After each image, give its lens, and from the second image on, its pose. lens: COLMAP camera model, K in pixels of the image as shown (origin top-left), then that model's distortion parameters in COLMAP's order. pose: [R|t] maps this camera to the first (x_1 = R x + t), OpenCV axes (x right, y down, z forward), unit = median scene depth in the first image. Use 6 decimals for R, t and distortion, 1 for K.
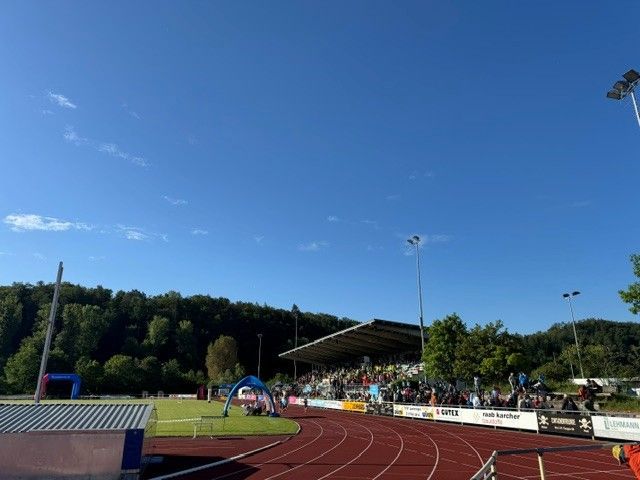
lens RADIAL K [[440.6, 0, 320.0], [0, 440.6, 240.0], [0, 0, 1]] dist [0.069603, -0.102634]
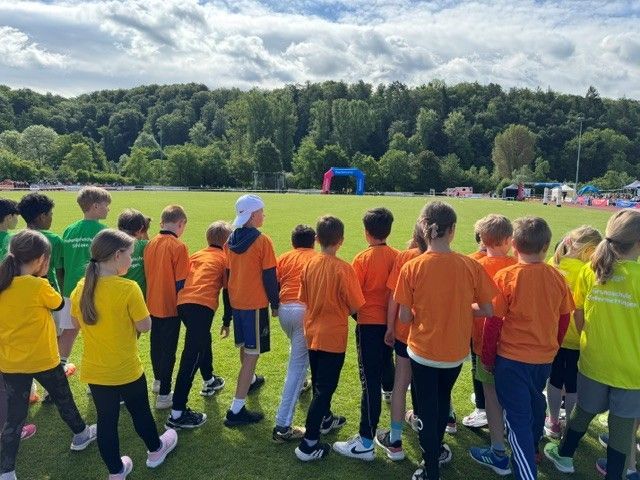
lens RADIAL K [[441.2, 0, 328.7], [0, 441.2, 241.3], [0, 0, 1]] dist [0.080312, -0.122993]
pose [[0.870934, 0.086386, -0.483747, -0.083079], [0.129152, 0.909577, 0.394954, 0.039078], [0.474123, -0.406456, 0.781025, 0.110530]]
